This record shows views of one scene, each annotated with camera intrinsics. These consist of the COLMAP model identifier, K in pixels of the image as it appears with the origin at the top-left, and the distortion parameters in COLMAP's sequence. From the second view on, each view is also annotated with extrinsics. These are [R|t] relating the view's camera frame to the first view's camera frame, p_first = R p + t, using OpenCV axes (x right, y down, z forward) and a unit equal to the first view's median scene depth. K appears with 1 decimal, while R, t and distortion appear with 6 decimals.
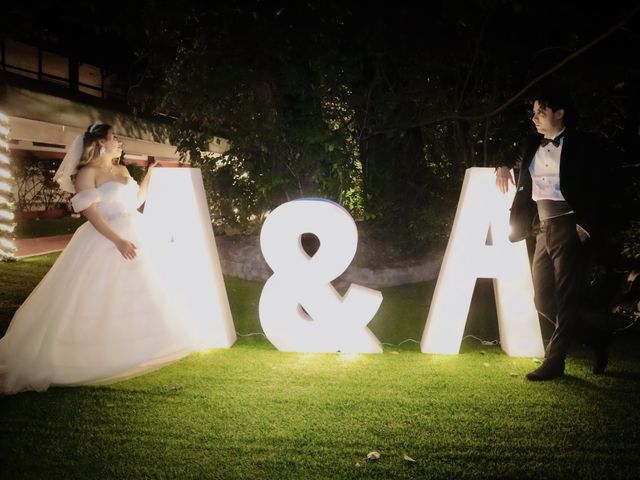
lens RADIAL K [[497.3, 0, 320.0], [0, 497.3, 240.0], [0, 0, 1]] dist [-0.124270, 0.088608]
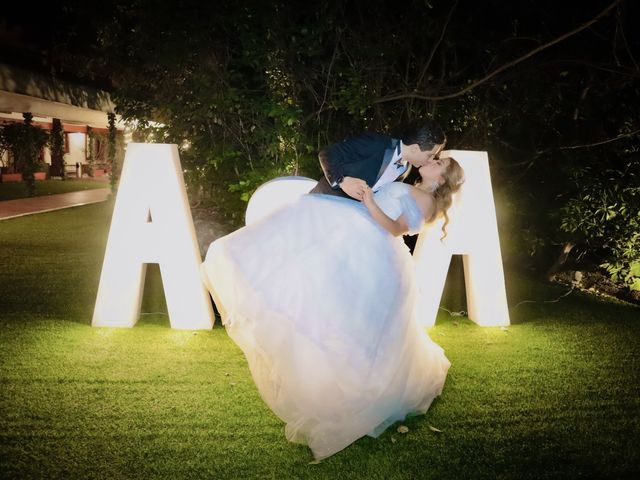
lens RADIAL K [[497.3, 0, 320.0], [0, 497.3, 240.0], [0, 0, 1]] dist [-0.124270, 0.088608]
pose [[0.982364, -0.012902, 0.186532, -0.125382], [0.000010, 0.997620, 0.068953, -0.021490], [-0.186977, -0.067735, 0.980026, 0.006091]]
